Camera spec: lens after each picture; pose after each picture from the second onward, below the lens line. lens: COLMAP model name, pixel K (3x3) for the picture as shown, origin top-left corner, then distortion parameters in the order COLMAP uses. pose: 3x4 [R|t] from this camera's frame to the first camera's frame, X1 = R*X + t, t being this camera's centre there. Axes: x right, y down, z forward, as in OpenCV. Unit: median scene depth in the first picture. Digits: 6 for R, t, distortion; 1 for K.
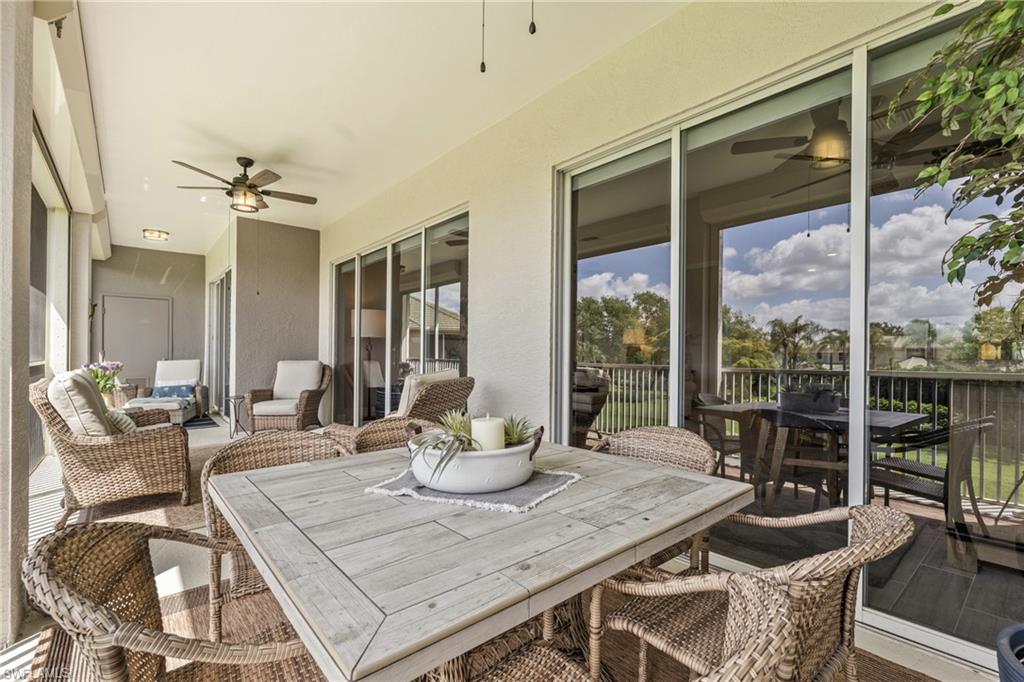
lens RADIAL K [[450.6, 0, 517.8], [0, 450.6, 356.9], [0, 0, 1]] dist [-0.006618, 0.000008]
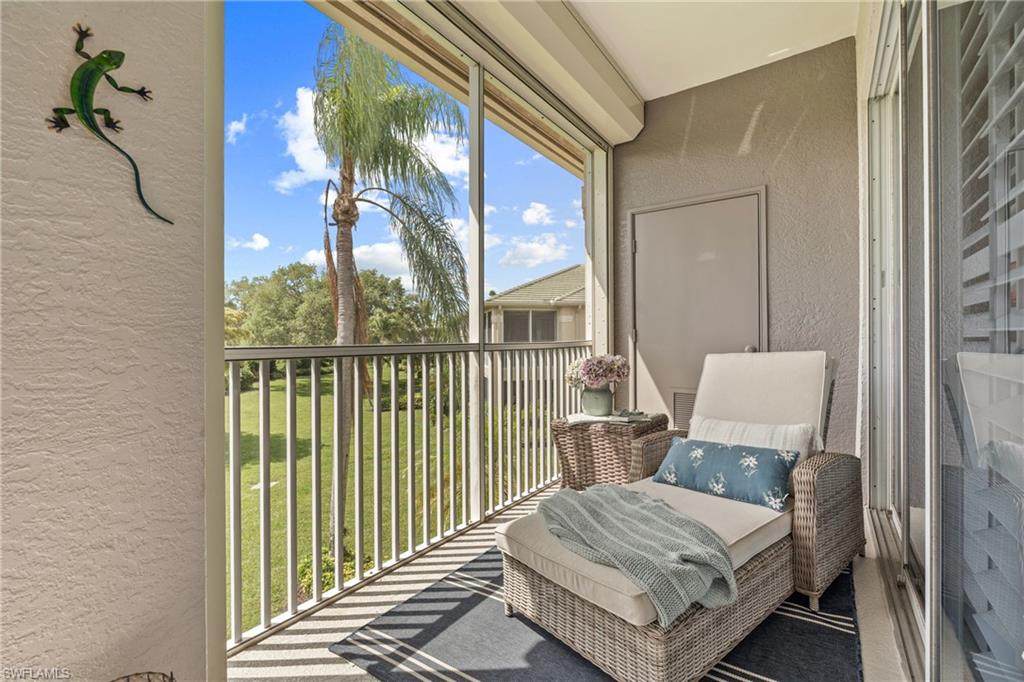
lens RADIAL K [[450.6, 0, 506.4], [0, 450.6, 341.2], [0, 0, 1]] dist [-0.006618, 0.000008]
pose [[0.233606, -0.013928, -0.972232, -0.519718], [0.006562, 0.999897, -0.012747, 0.002408], [0.972309, -0.003402, 0.233674, 0.795362]]
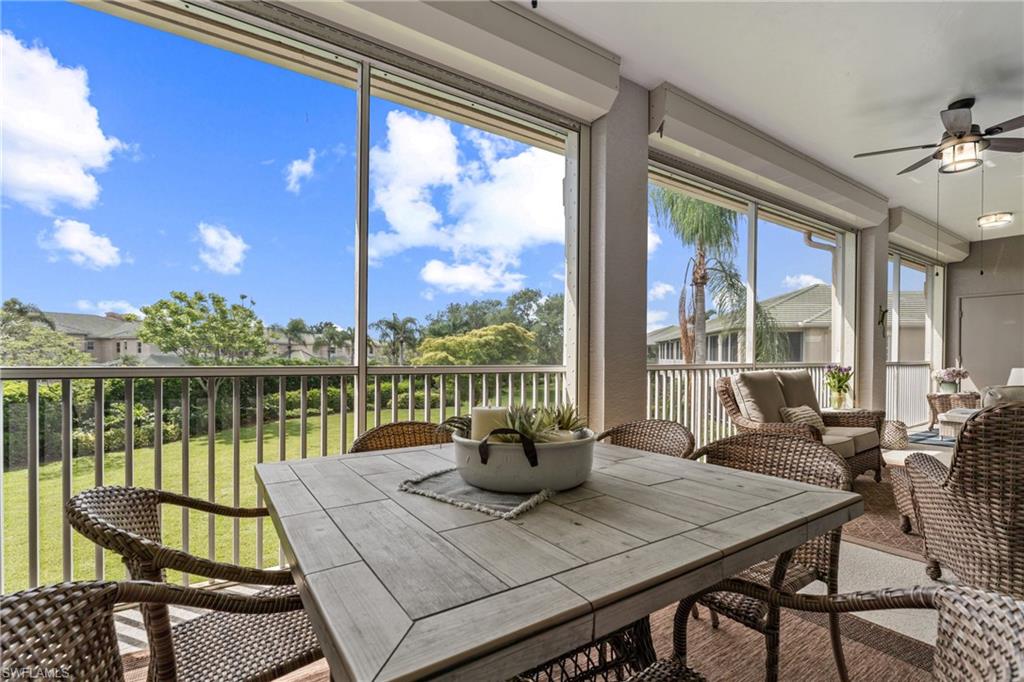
lens RADIAL K [[450.6, 0, 518.5], [0, 450.6, 359.5], [0, 0, 1]] dist [-0.006618, 0.000008]
pose [[-0.119450, -0.004935, -0.992828, 0.137911], [-0.011739, 0.999925, -0.003558, 0.007338], [0.992771, 0.011230, -0.119499, 0.191561]]
